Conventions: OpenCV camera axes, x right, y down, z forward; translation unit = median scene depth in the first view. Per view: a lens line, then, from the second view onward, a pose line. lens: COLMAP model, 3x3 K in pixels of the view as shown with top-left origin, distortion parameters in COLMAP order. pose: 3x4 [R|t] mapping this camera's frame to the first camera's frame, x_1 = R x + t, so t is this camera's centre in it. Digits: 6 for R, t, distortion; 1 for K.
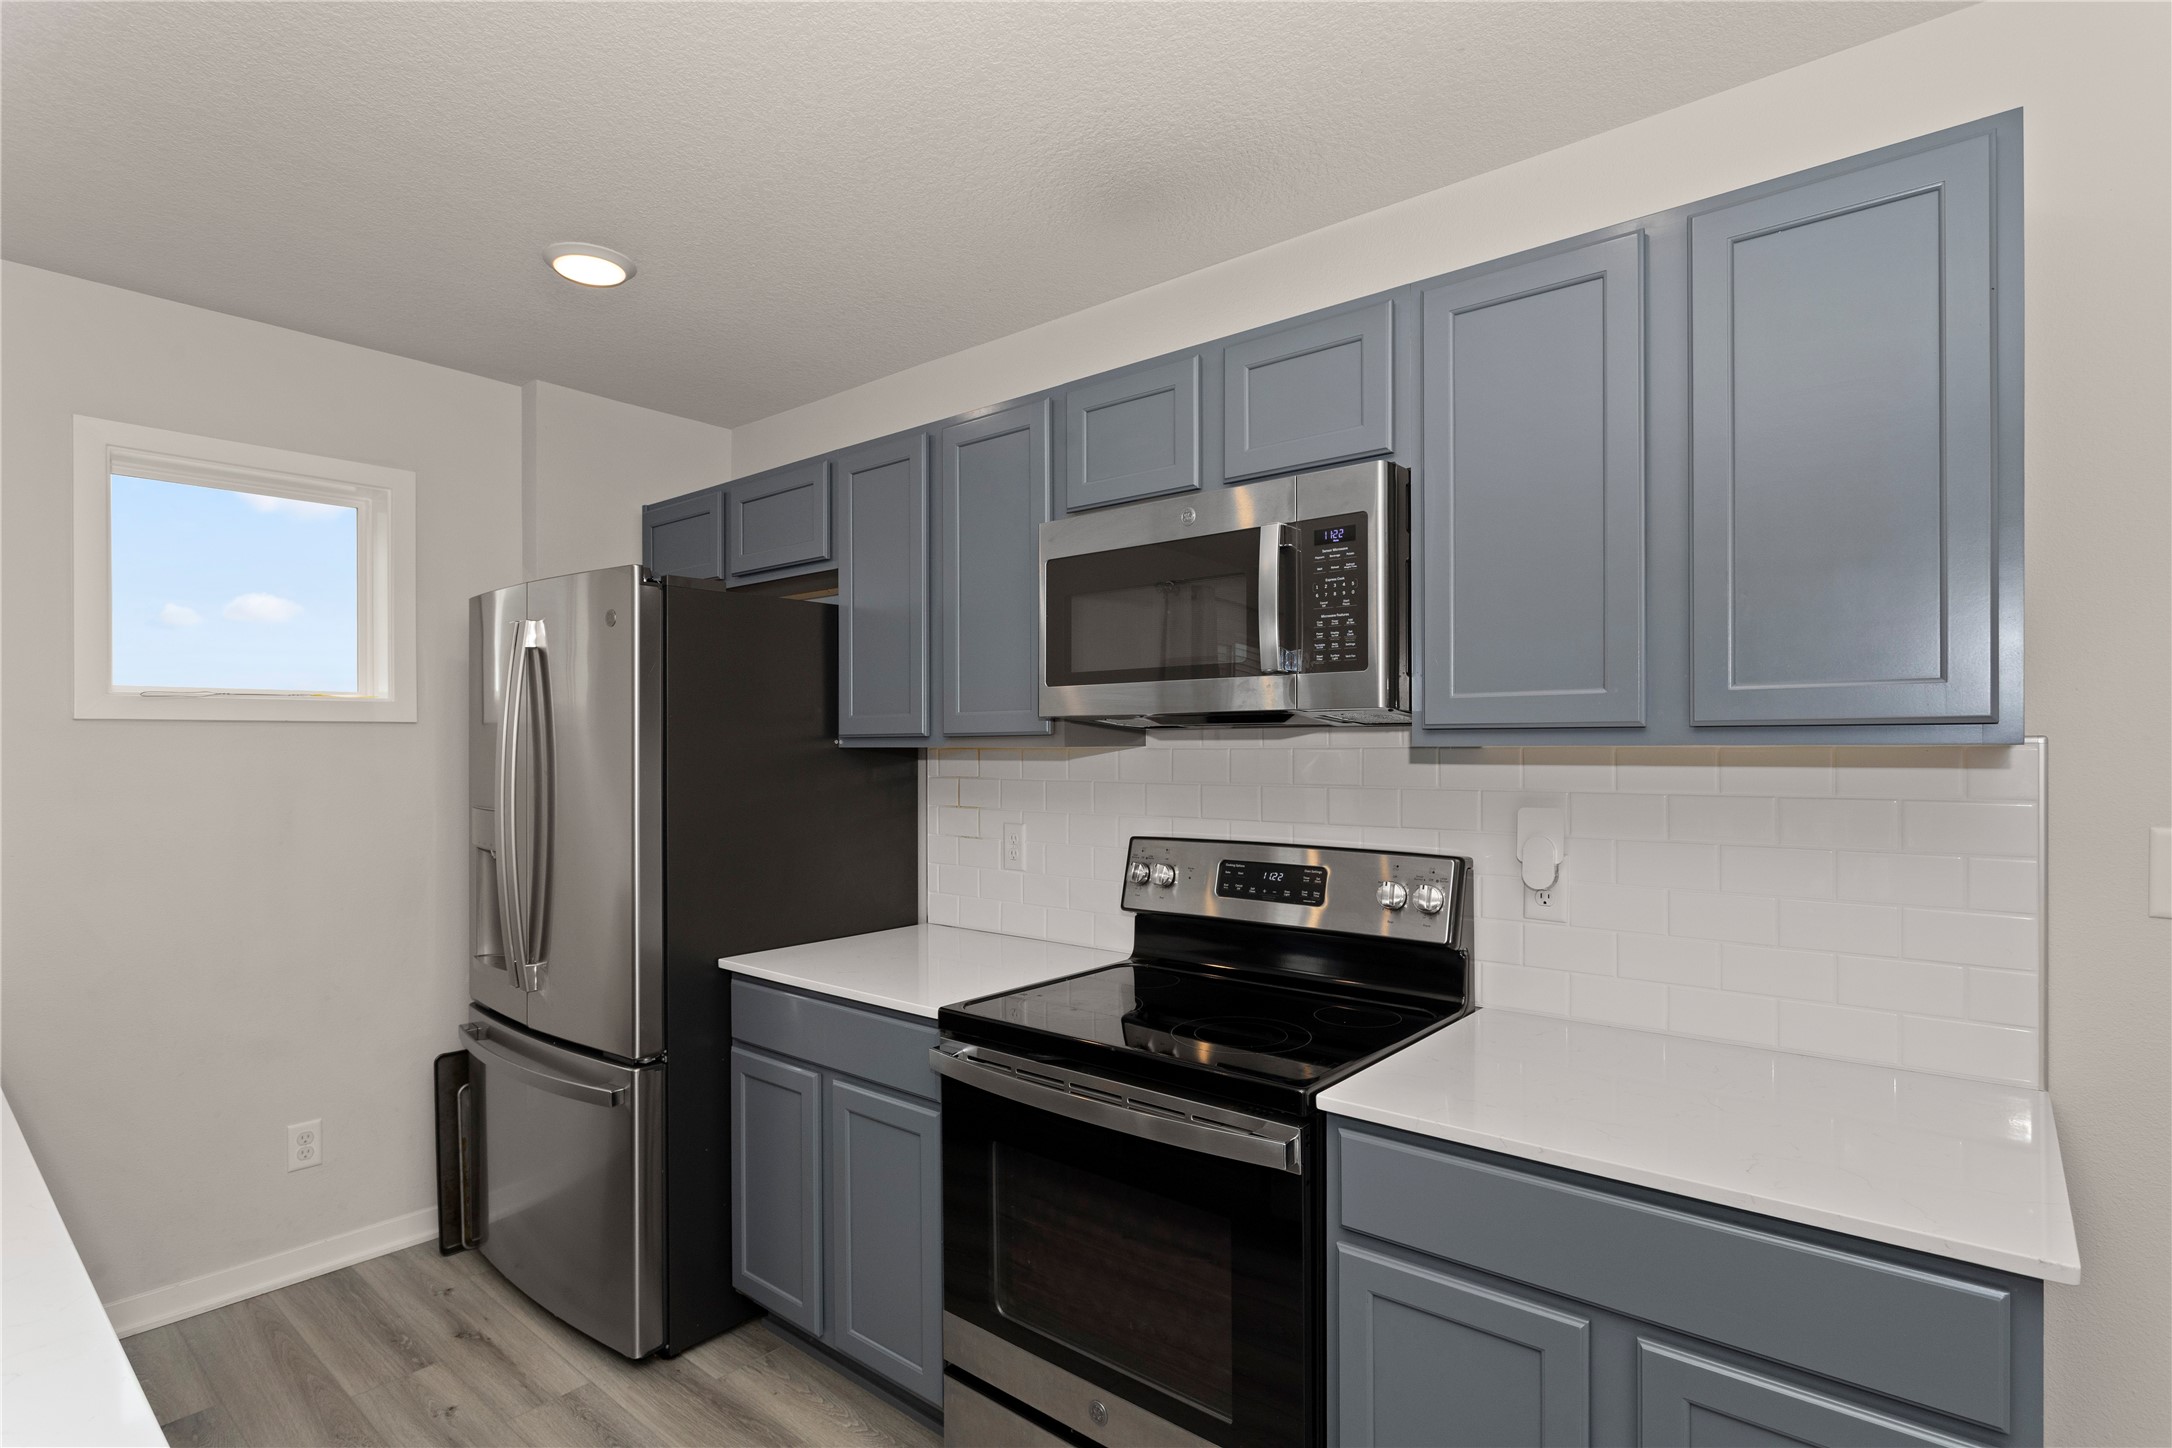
lens RADIAL K [[1079.9, 0, 1082.8], [0, 1079.9, 735.8], [0, 0, 1]] dist [-0.016388, 0.002126]
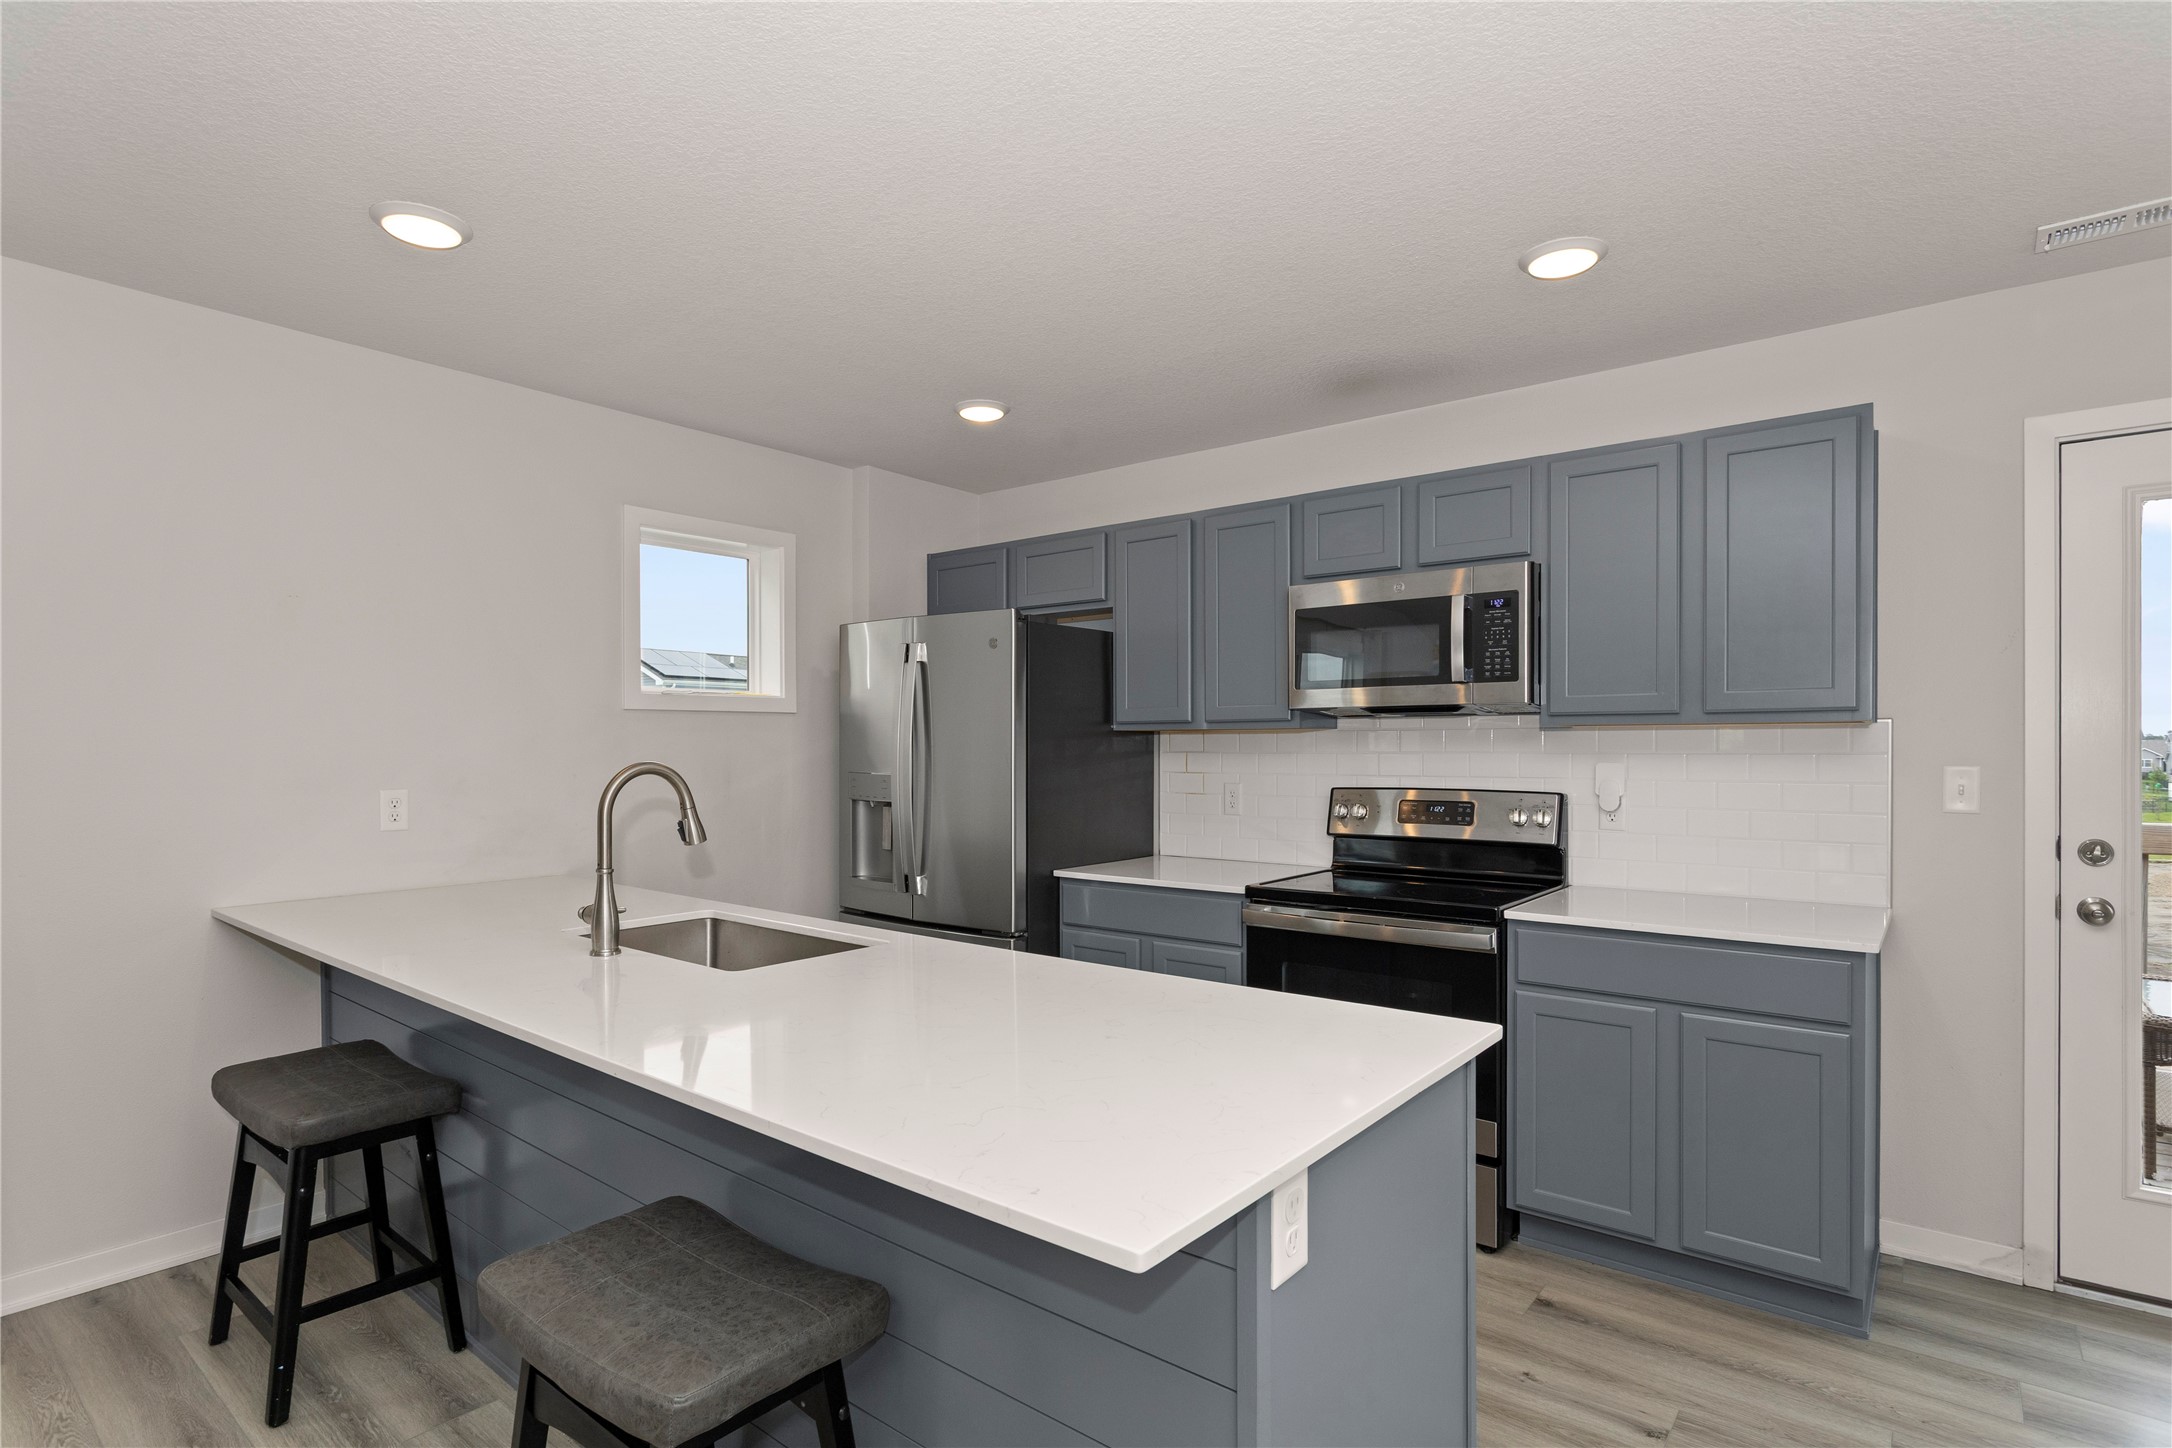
lens RADIAL K [[1079.9, 0, 1093.5], [0, 1079.9, 742.1], [0, 0, 1]] dist [-0.016388, 0.002126]
pose [[0.999543, 0.000522, 0.030230, -0.423208], [-0.000752, 0.999971, 0.007584, 0.022178], [-0.030225, -0.007603, 0.999514, -0.642042]]
